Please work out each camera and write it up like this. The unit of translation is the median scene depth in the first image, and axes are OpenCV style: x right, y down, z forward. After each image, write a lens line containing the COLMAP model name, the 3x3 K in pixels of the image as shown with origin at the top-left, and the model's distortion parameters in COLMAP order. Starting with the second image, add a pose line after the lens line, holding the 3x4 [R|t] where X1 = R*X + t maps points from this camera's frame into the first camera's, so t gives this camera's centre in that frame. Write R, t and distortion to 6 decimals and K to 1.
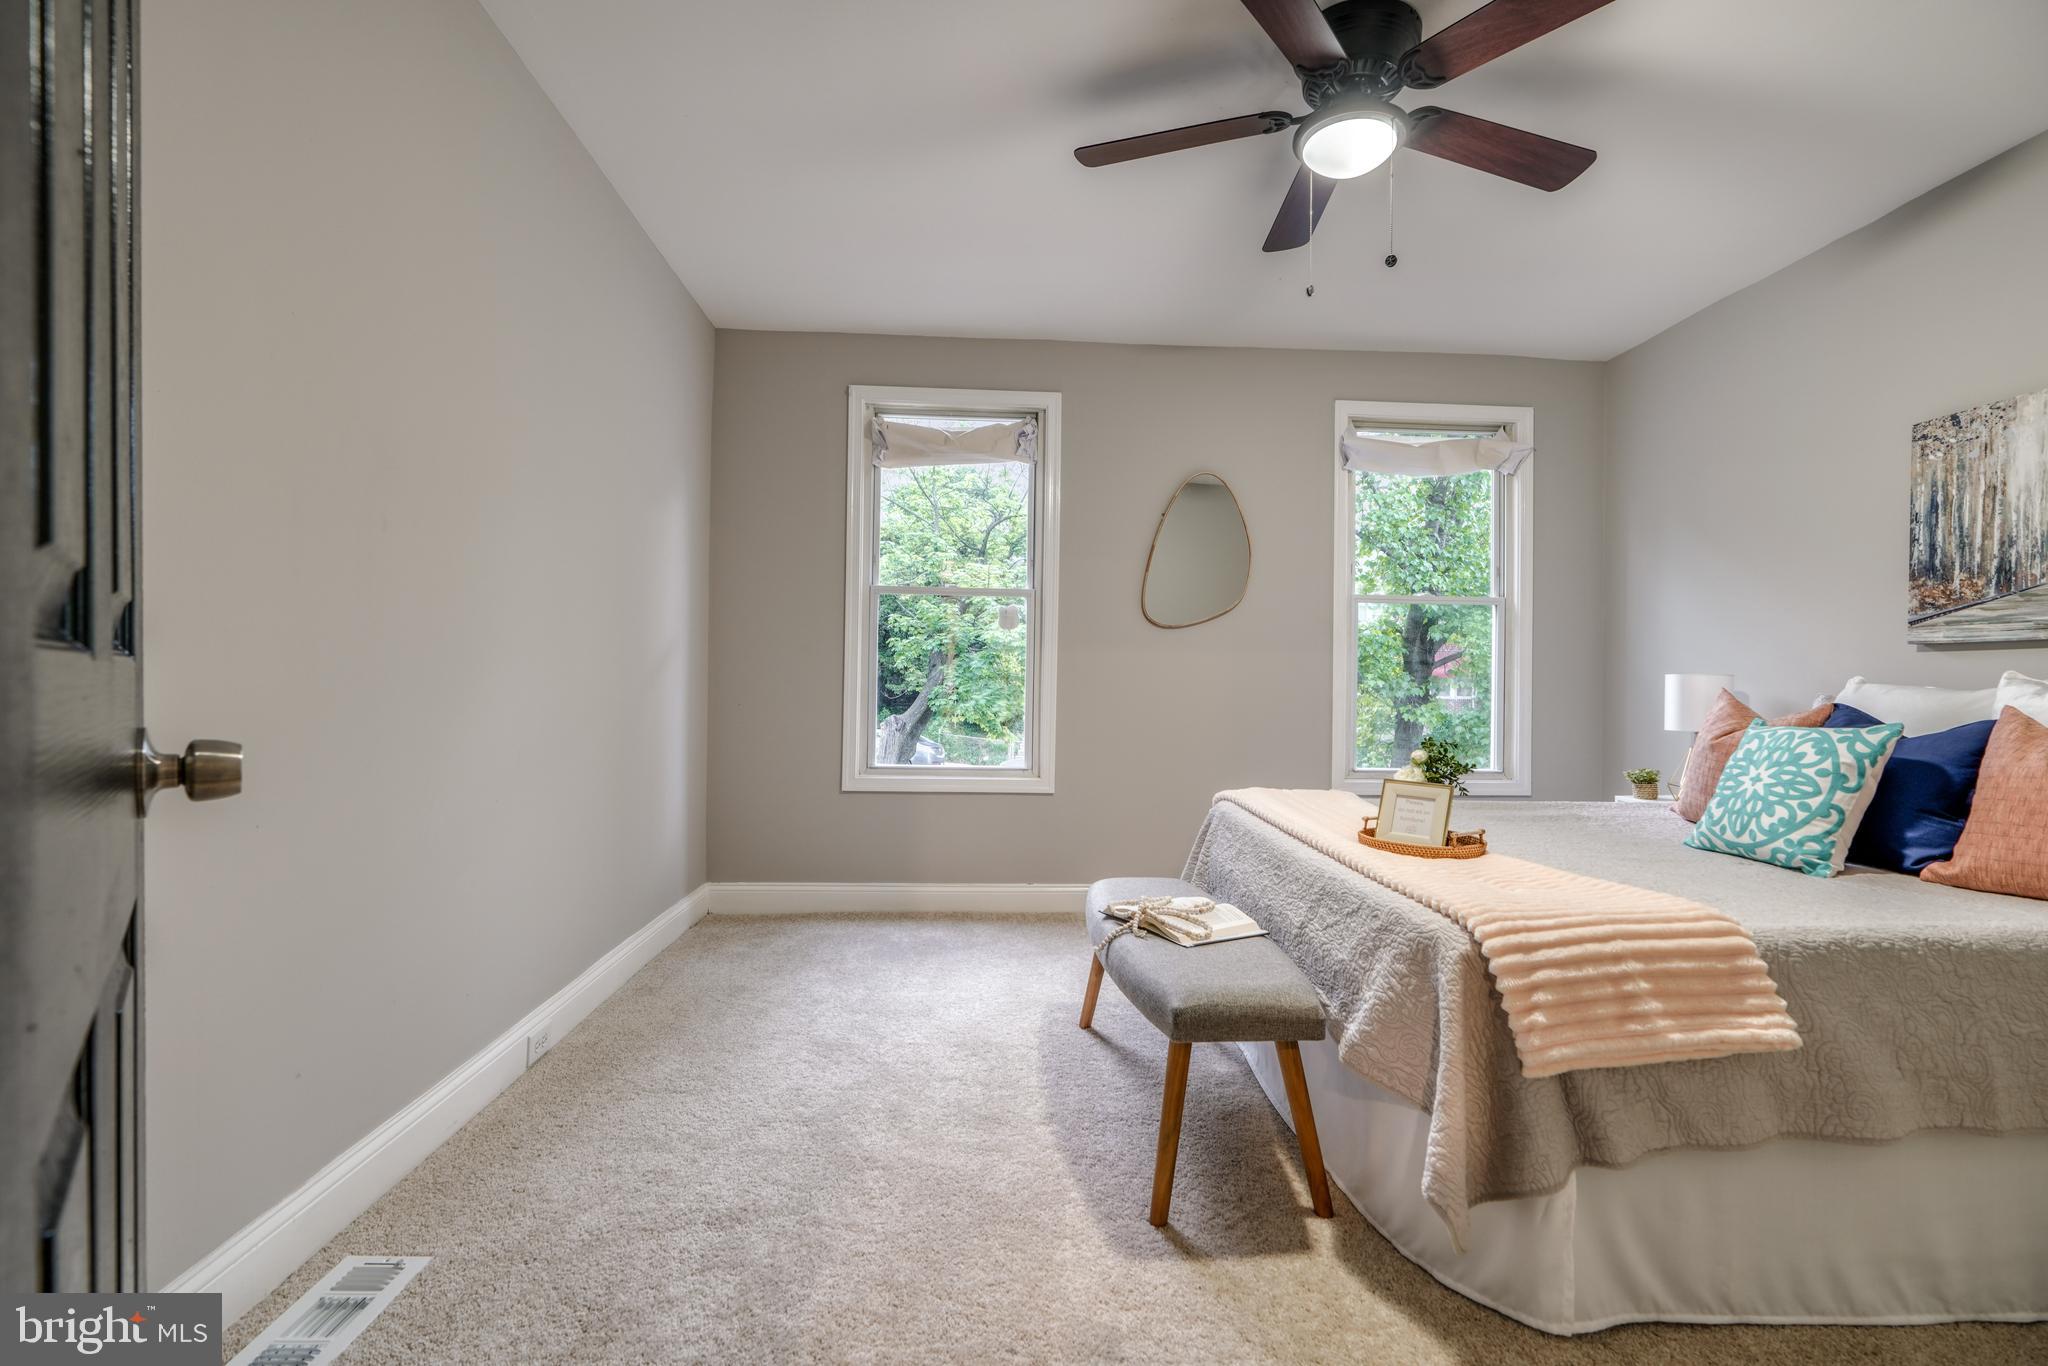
lens RADIAL K [[918.0, 0, 1019.7], [0, 918.0, 682.9], [0, 0, 1]] dist [-0.013382, 0.006533]
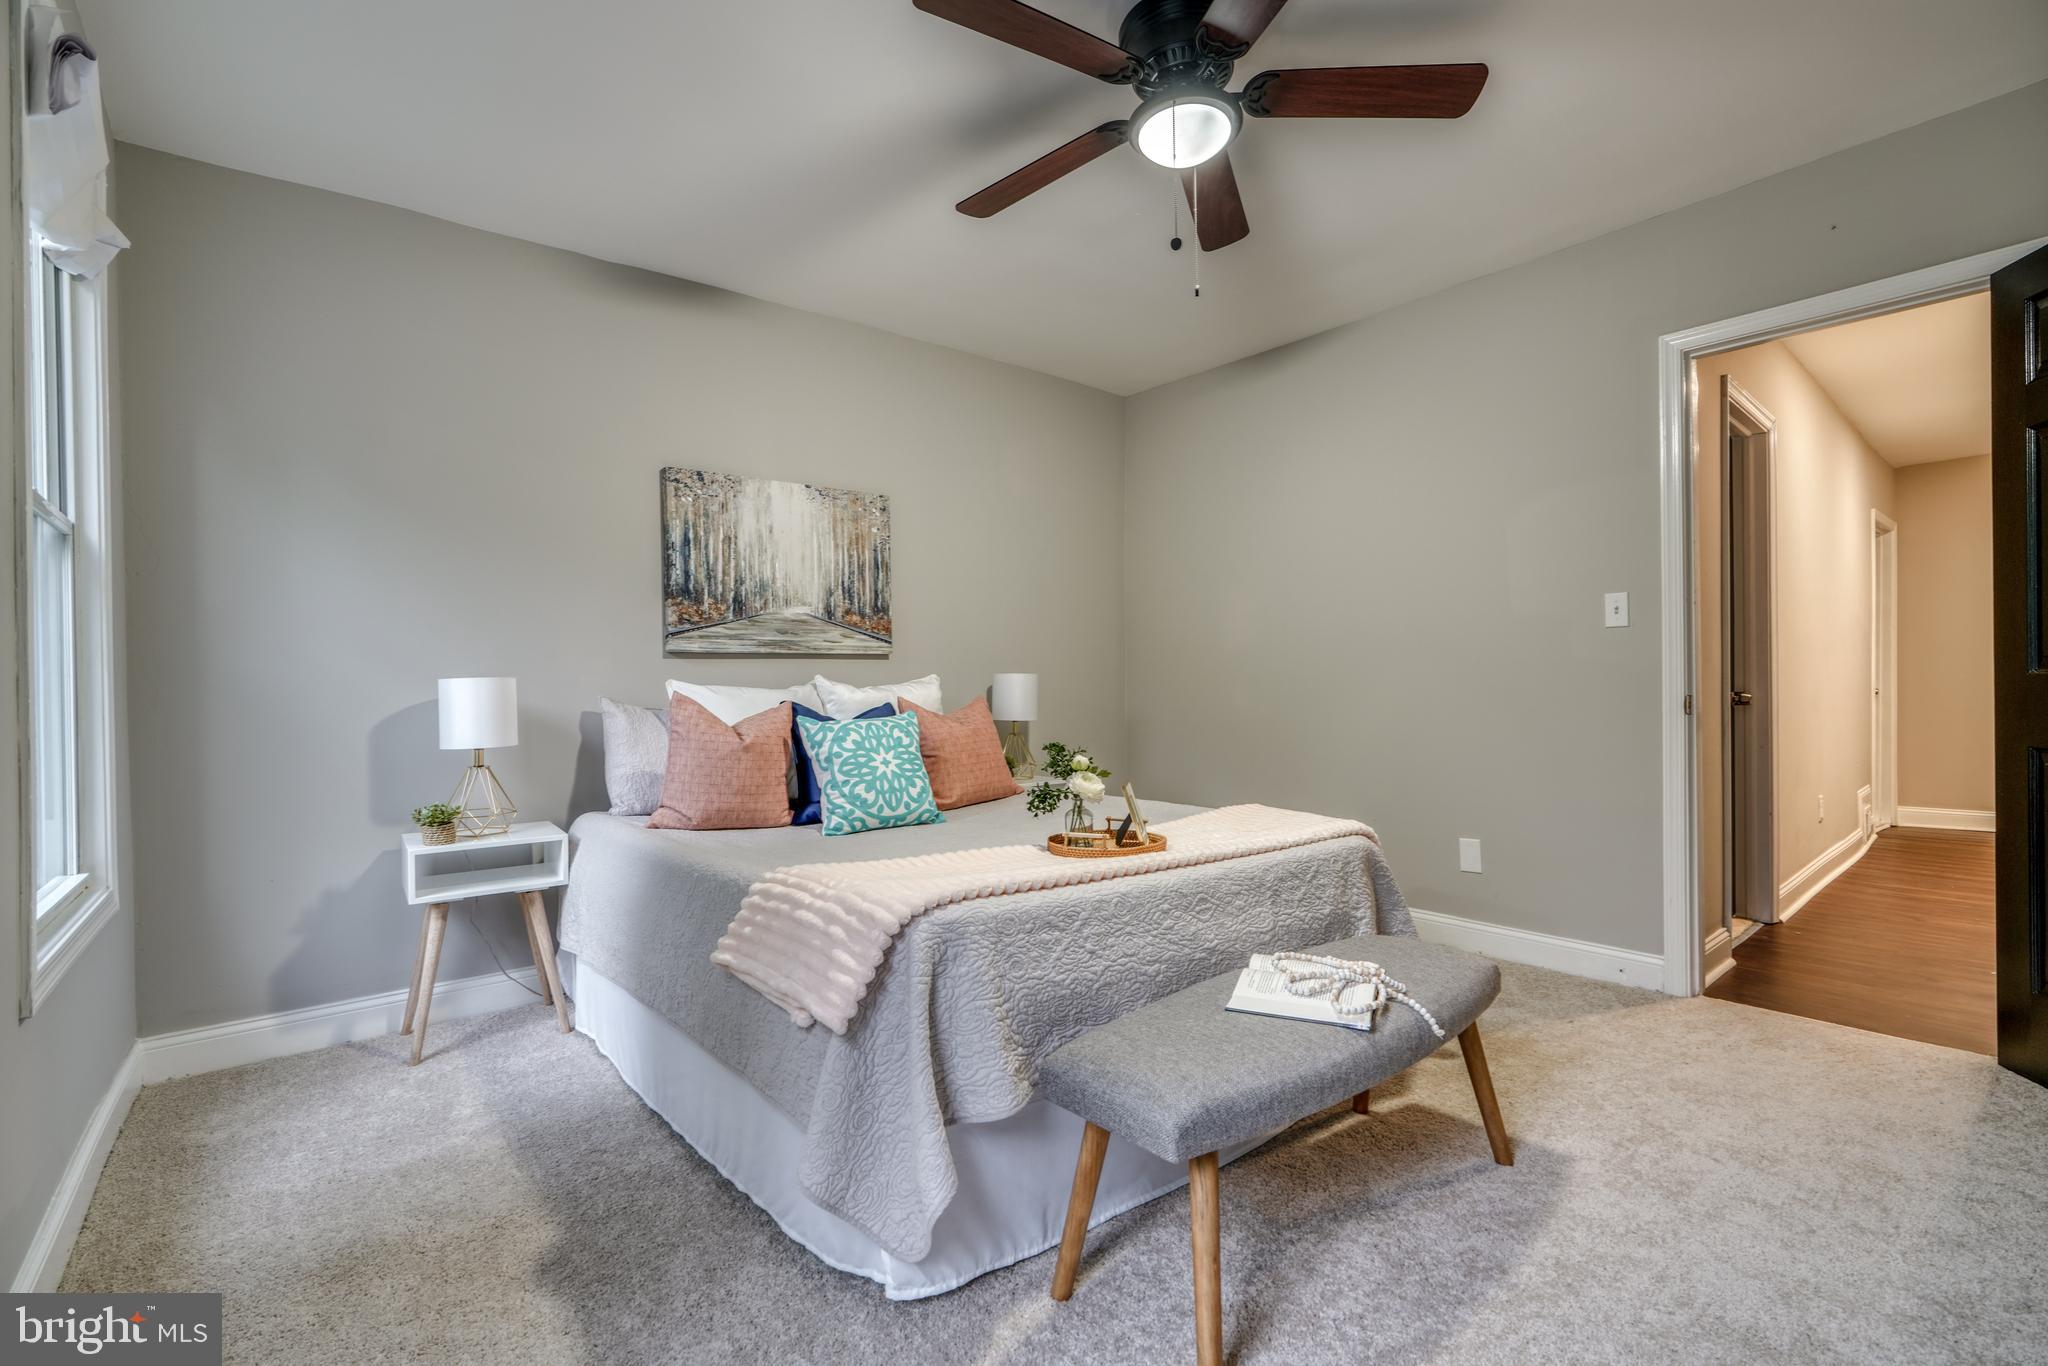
lens RADIAL K [[918.0, 0, 1019.7], [0, 918.0, 682.9], [0, 0, 1]] dist [-0.013382, 0.006533]
pose [[-0.592423, -0.004667, 0.805614, -0.262611], [0.009761, 0.999868, 0.012970, -0.014069], [-0.805568, 0.015547, -0.592299, 1.410102]]
